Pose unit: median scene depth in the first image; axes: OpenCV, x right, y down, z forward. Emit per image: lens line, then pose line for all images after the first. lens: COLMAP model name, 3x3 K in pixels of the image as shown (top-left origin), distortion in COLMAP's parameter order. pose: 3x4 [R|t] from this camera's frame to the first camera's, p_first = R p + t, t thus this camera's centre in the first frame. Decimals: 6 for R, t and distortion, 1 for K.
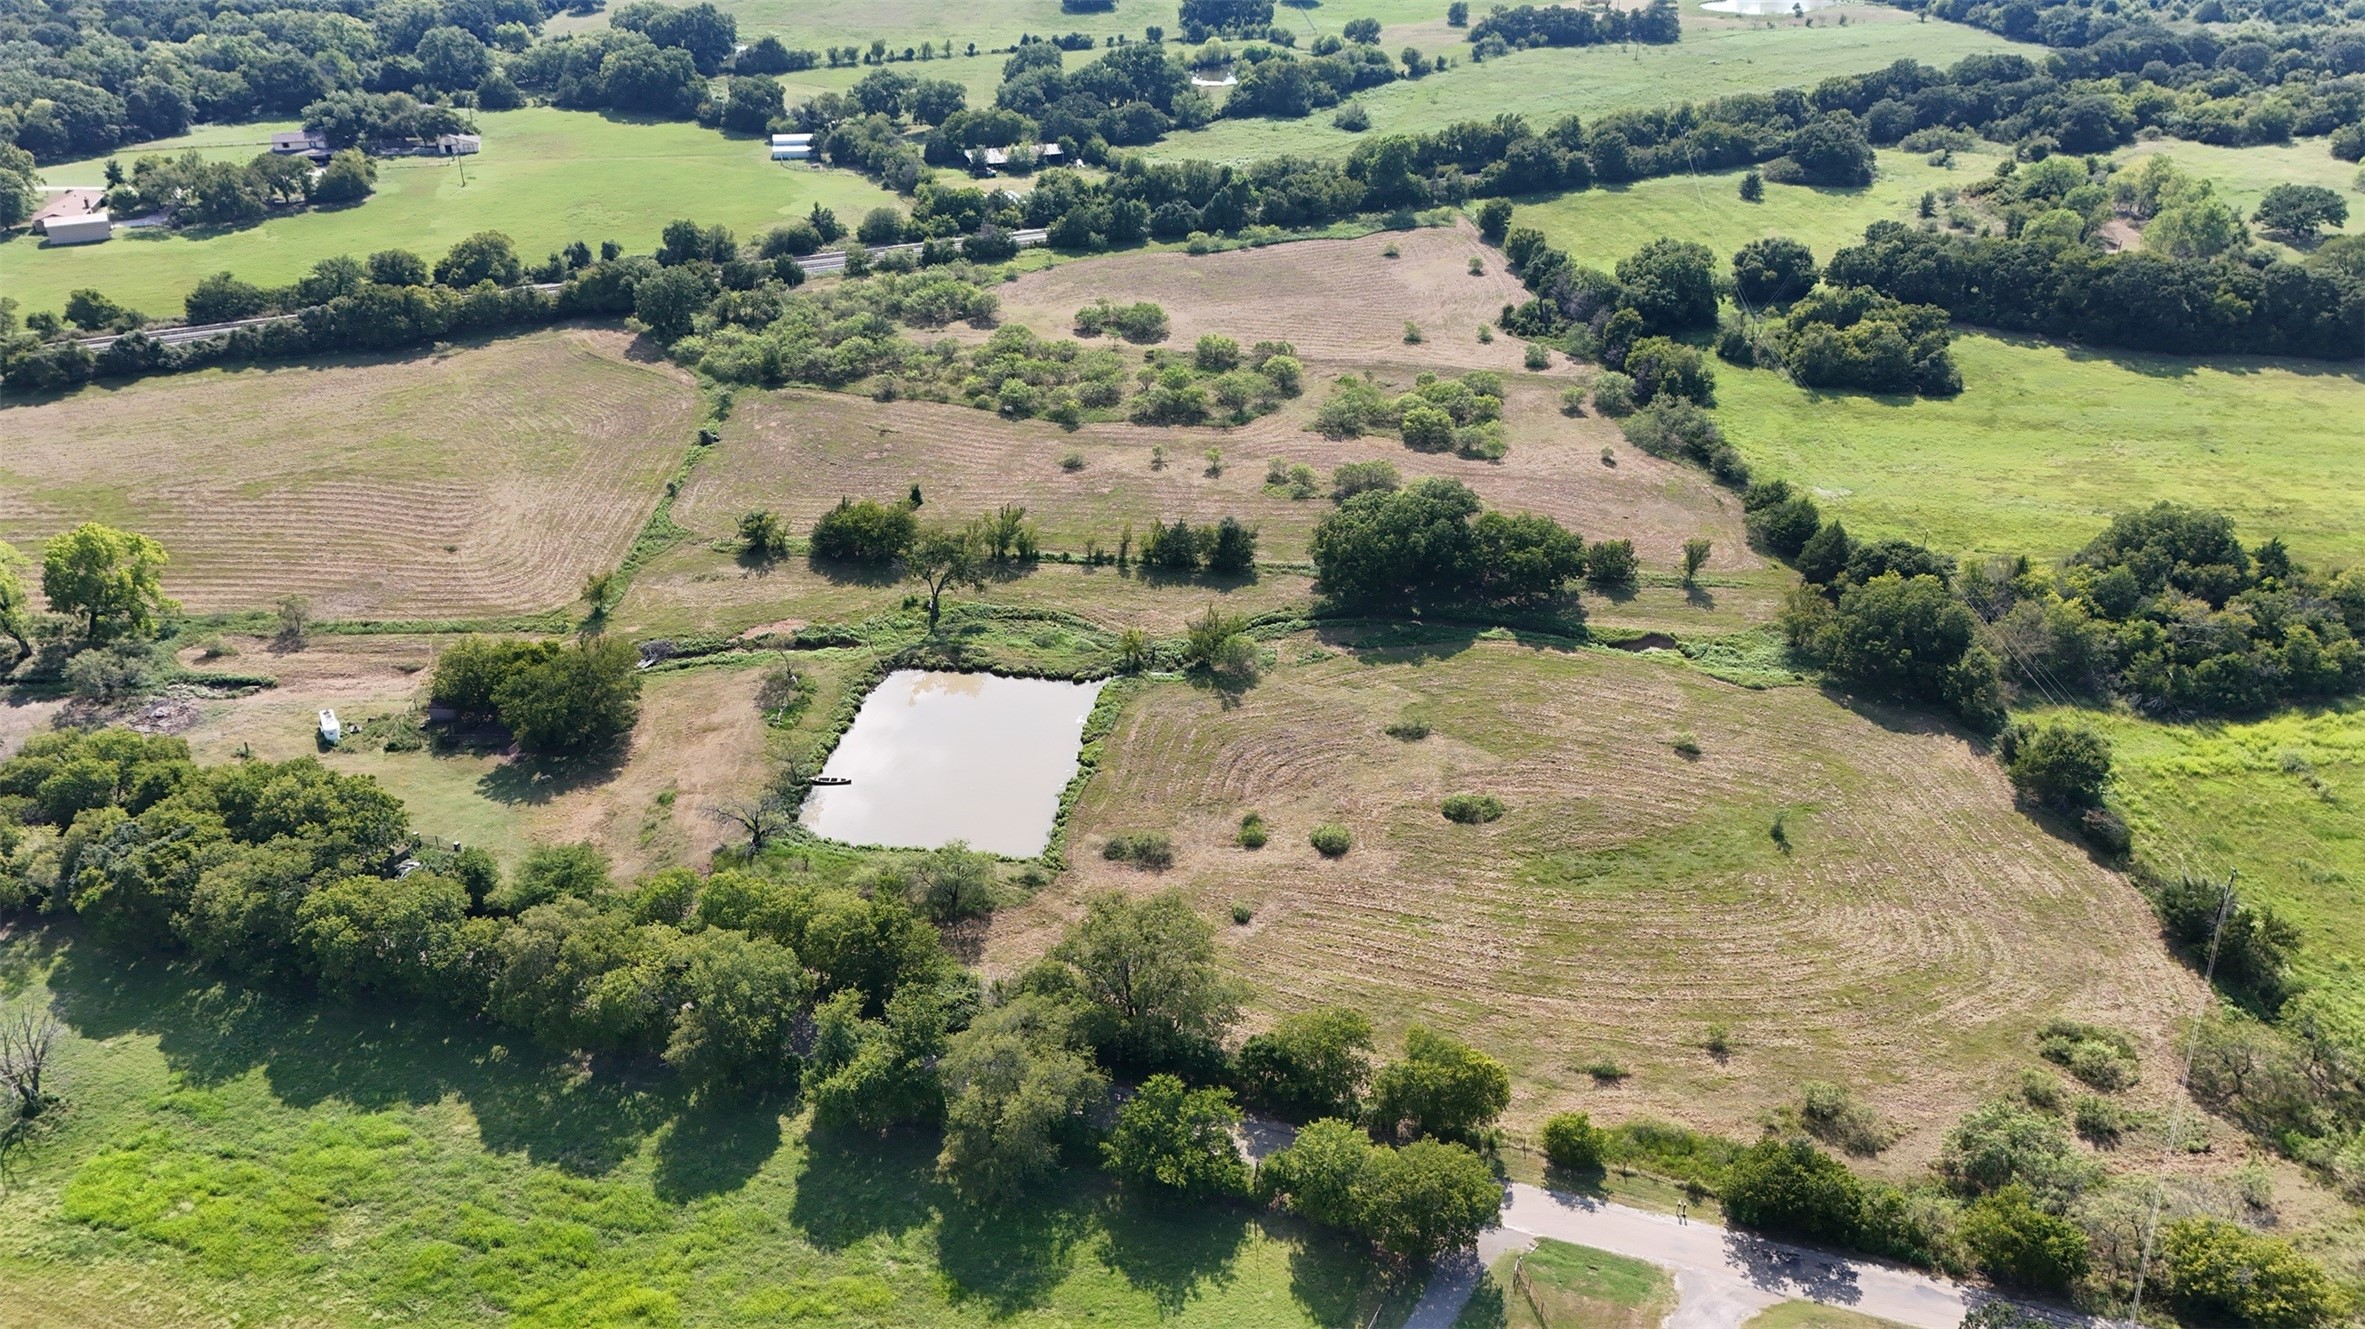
lens RADIAL K [[1732.8, 0, 1182.5], [0, 1732.8, 664.5], [0, 0, 1]] dist [0.069967, -0.077133]
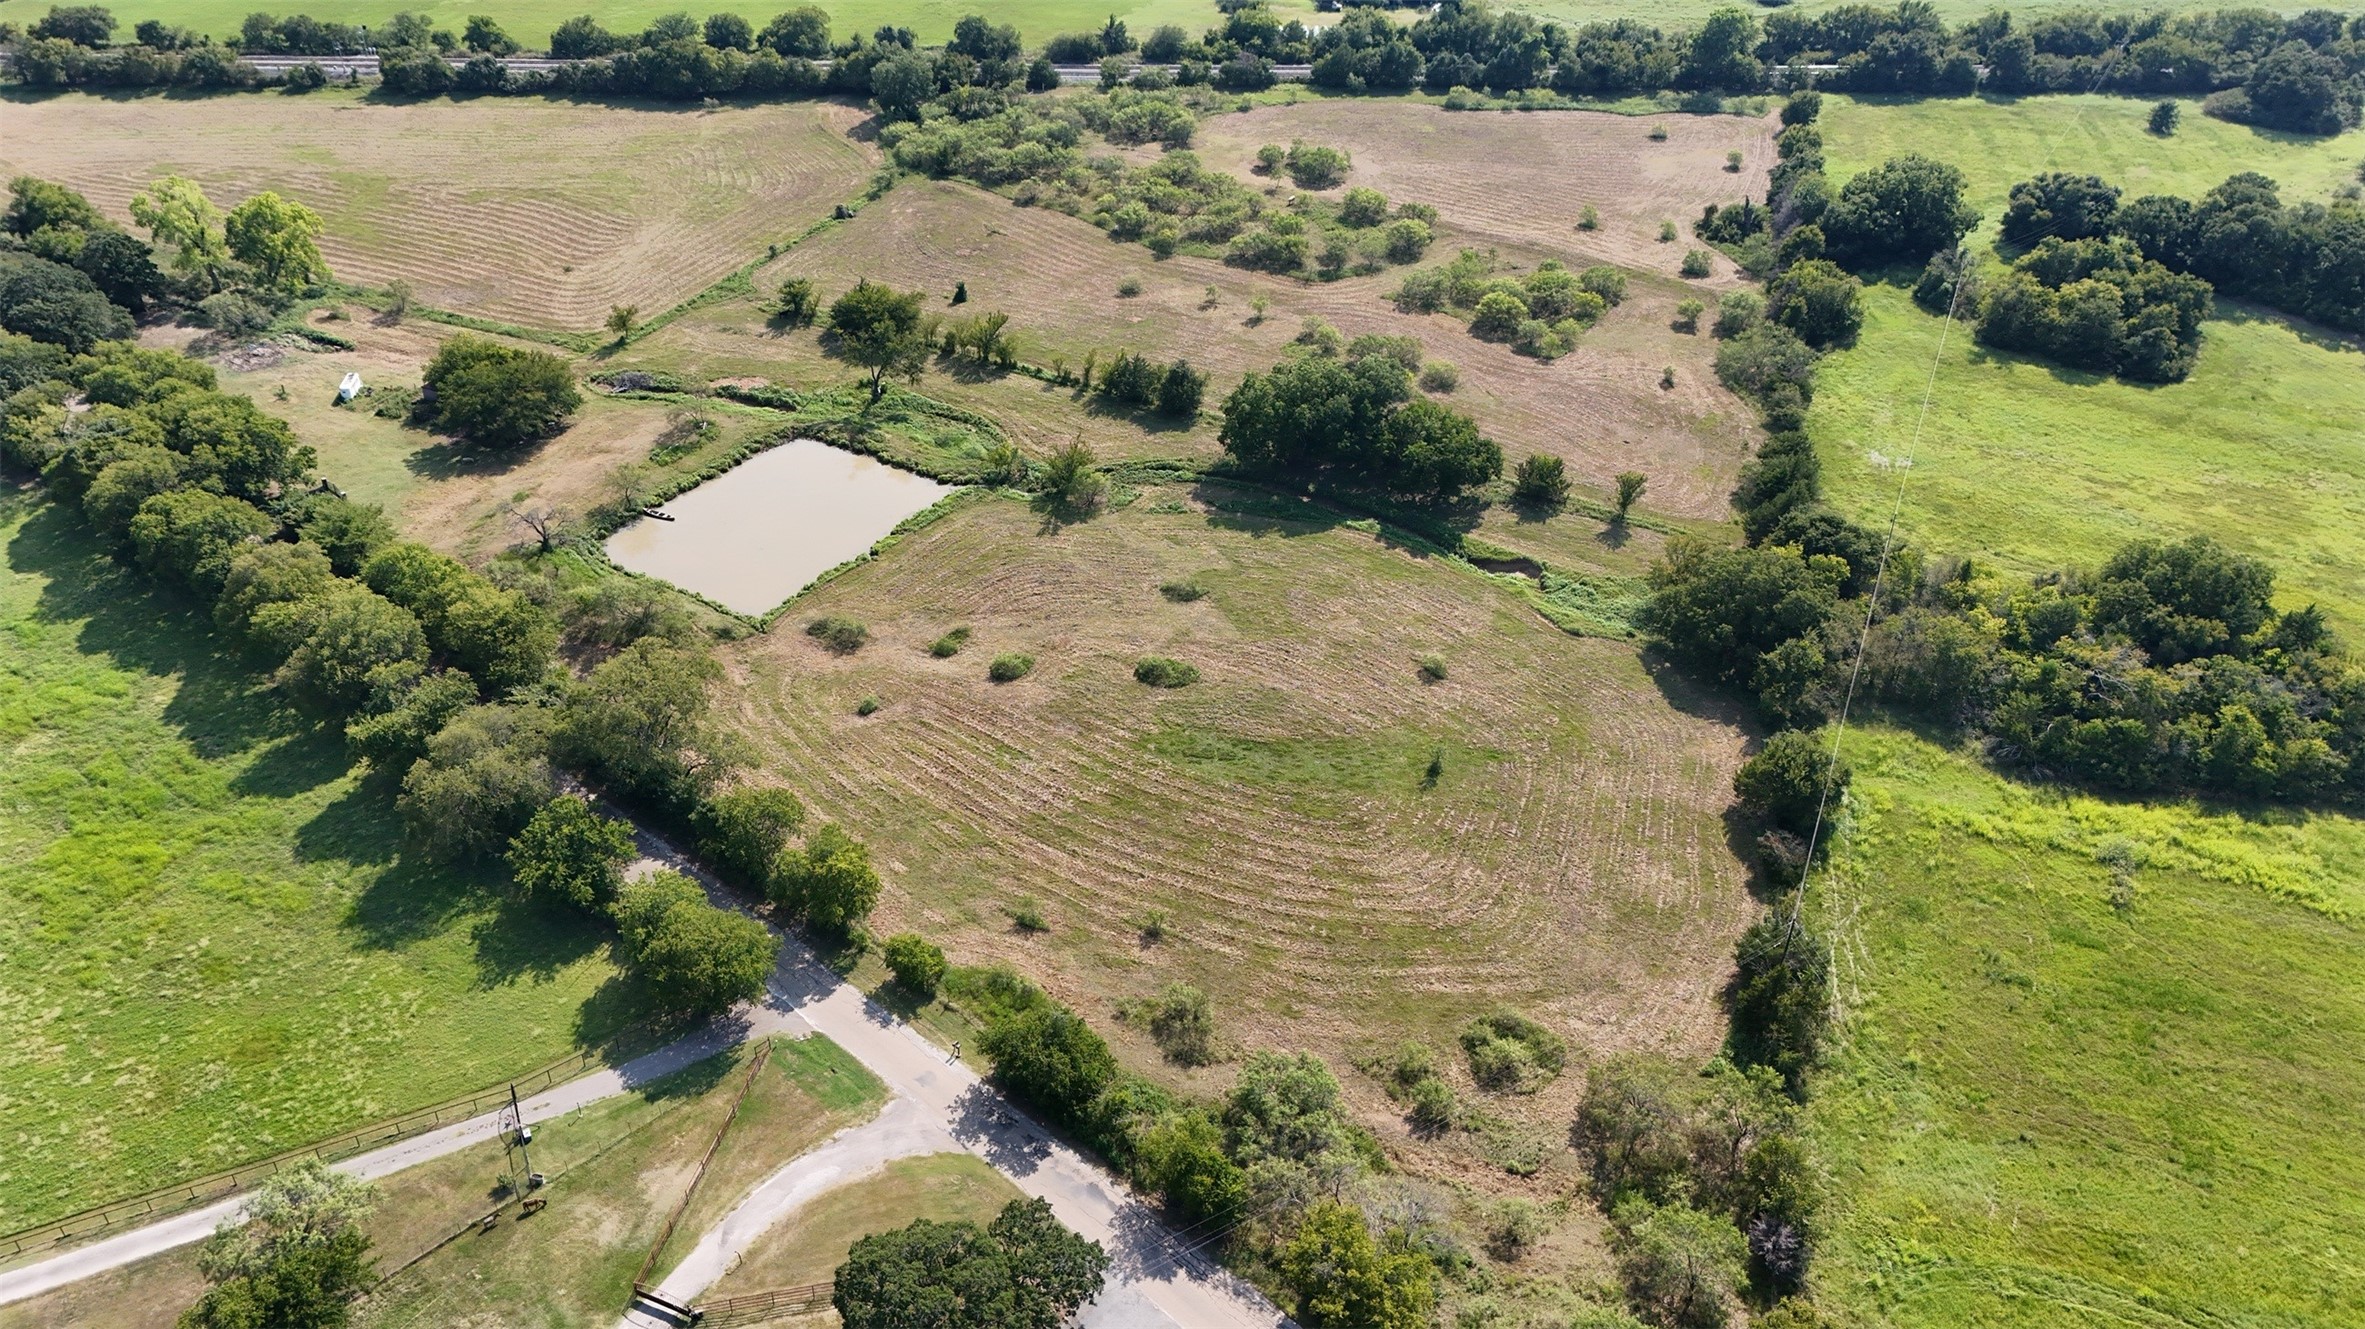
lens RADIAL K [[1732.8, 0, 1182.5], [0, 1732.8, 664.5], [0, 0, 1]] dist [0.069967, -0.077133]
pose [[0.913356, 0.233141, -0.333805, 0.398911], [-0.206250, 0.971790, 0.114391, -0.029211], [0.351057, -0.035633, 0.935676, 0.060309]]
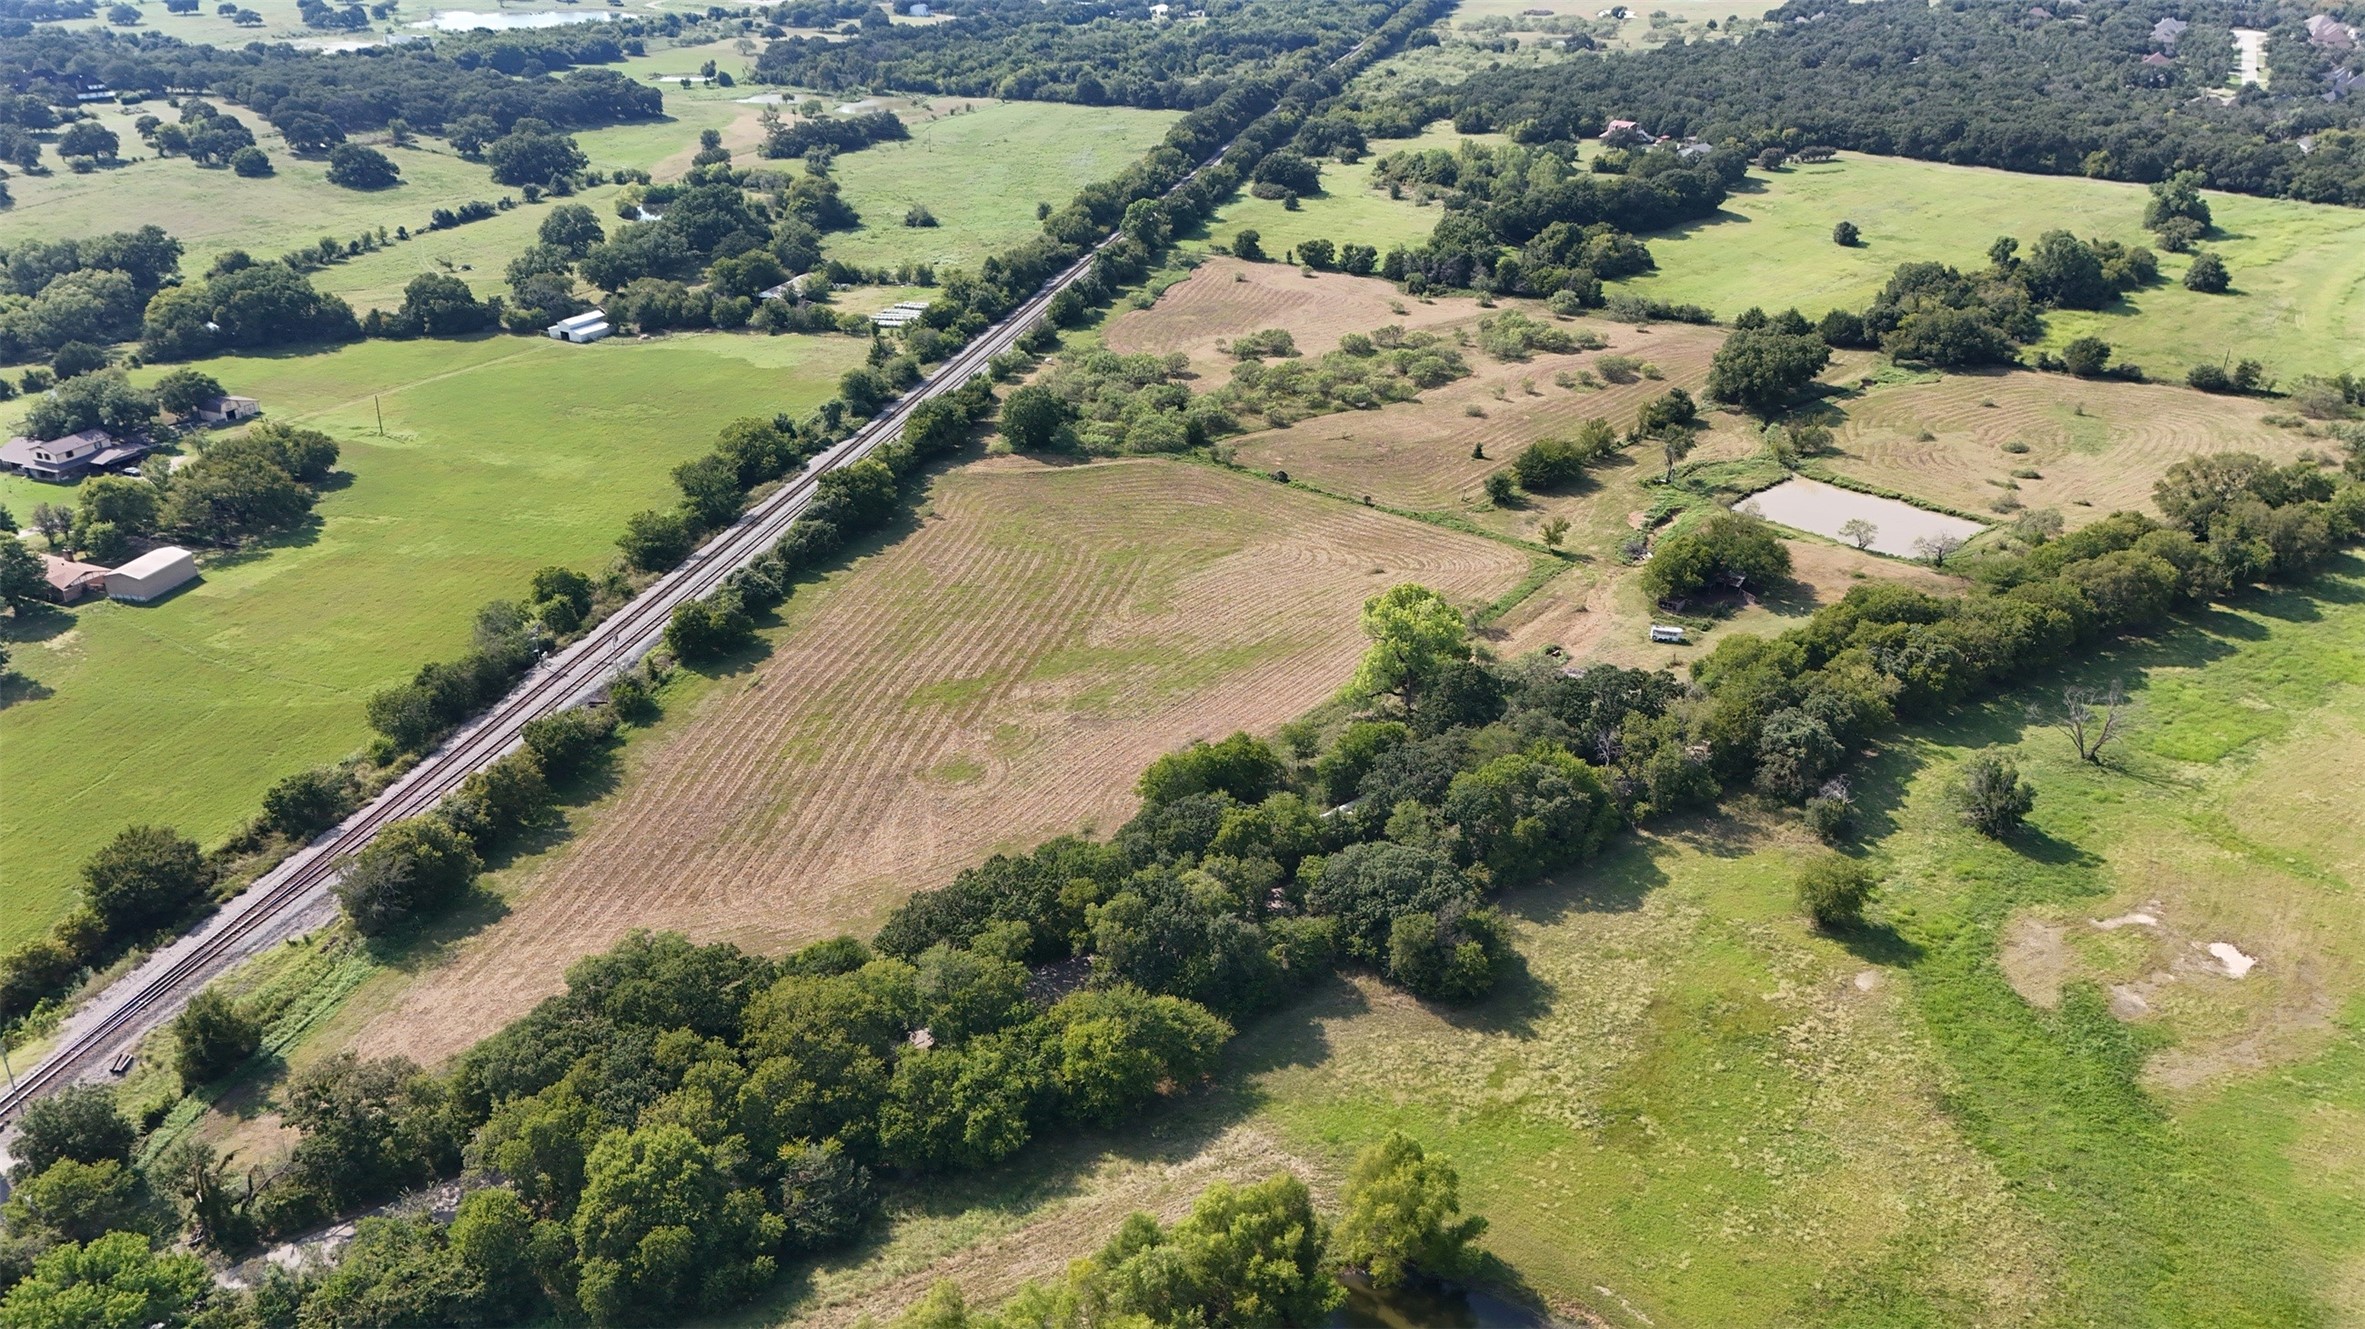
lens RADIAL K [[1732.8, 0, 1182.5], [0, 1732.8, 664.5], [0, 0, 1]] dist [0.069967, -0.077133]
pose [[0.618713, -0.341651, 0.707438, -1.384082], [0.386738, 0.916276, 0.104272, -0.186904], [-0.683833, 0.209078, 0.699041, 0.278977]]
